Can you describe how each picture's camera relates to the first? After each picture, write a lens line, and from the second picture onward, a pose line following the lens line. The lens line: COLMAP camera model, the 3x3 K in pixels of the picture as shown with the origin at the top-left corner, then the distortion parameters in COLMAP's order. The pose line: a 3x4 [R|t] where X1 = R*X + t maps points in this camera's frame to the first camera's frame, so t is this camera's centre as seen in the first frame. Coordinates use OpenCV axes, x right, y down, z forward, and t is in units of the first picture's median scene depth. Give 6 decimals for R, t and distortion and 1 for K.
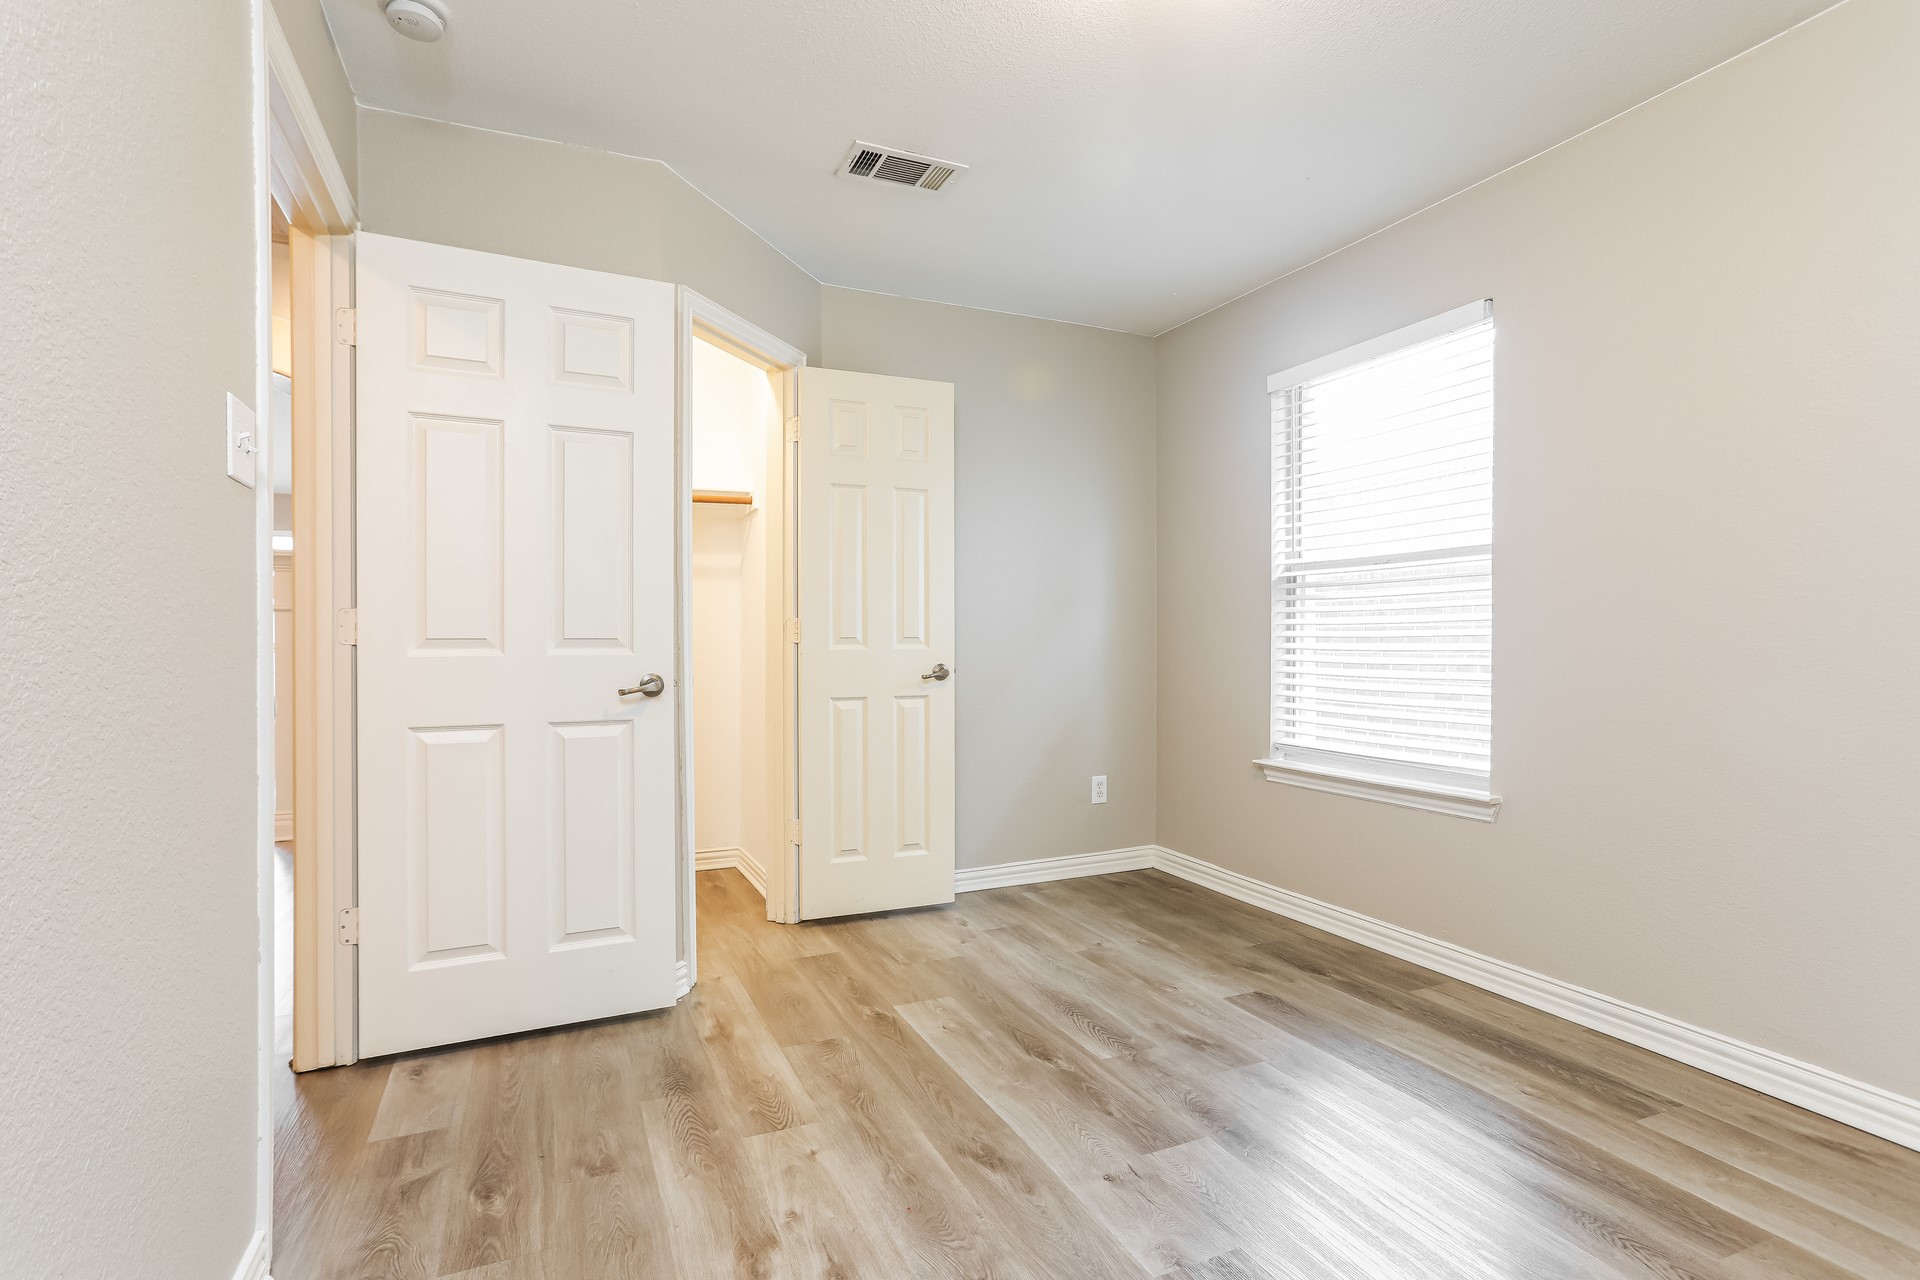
lens RADIAL K [[895.3, 0, 944.7], [0, 895.3, 648.9], [0, 0, 1]] dist [-0.060010, 0.051221]
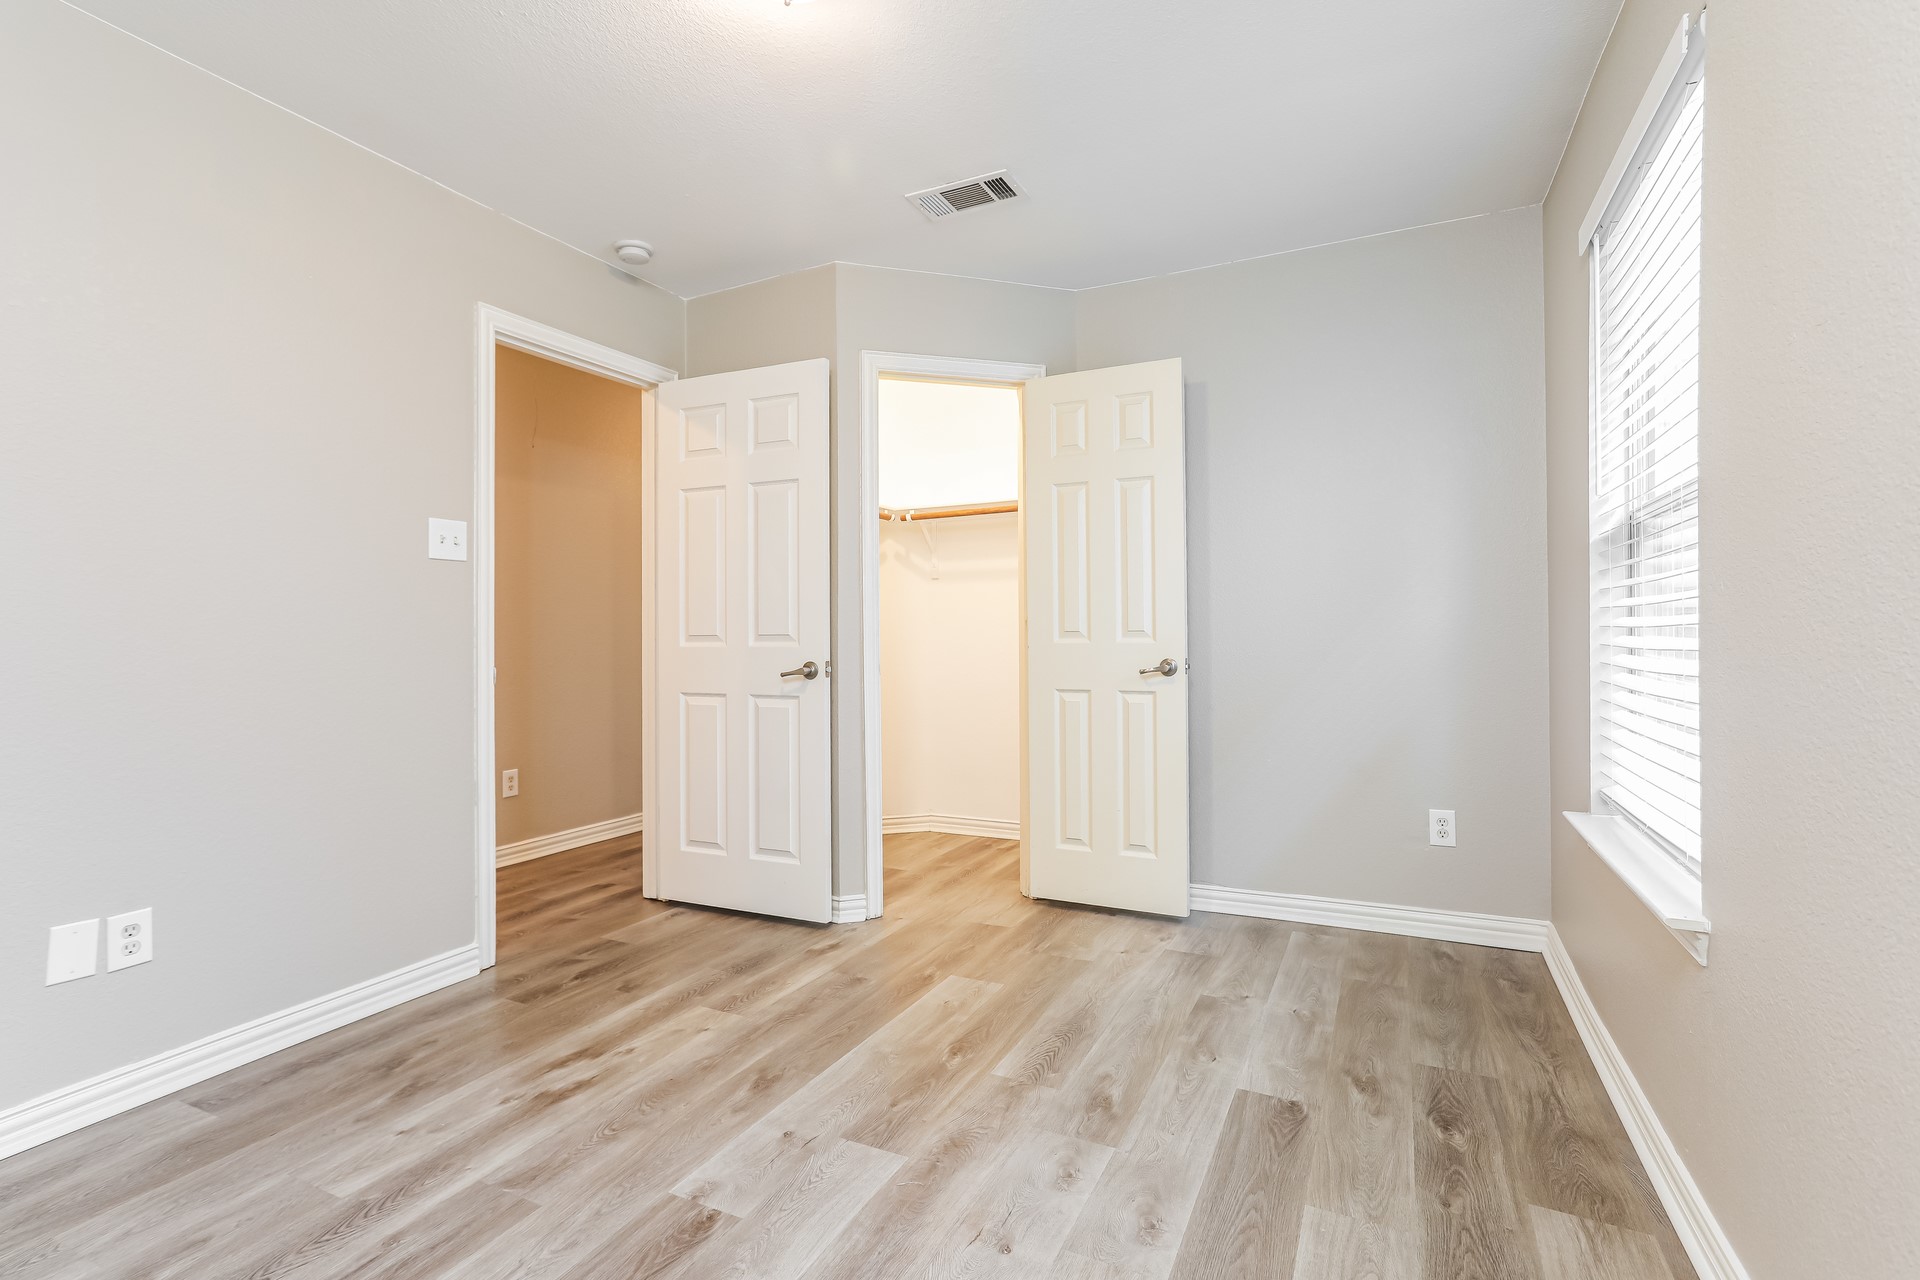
lens RADIAL K [[901.9, 0, 961.6], [0, 901.9, 635.0], [0, 0, 1]] dist [-0.012082, 0.000892]
pose [[0.643686, -0.003526, -0.765282, 0.707303], [-0.001074, 0.999984, -0.005512, -0.003338], [0.765289, 0.004370, 0.643672, 0.273499]]
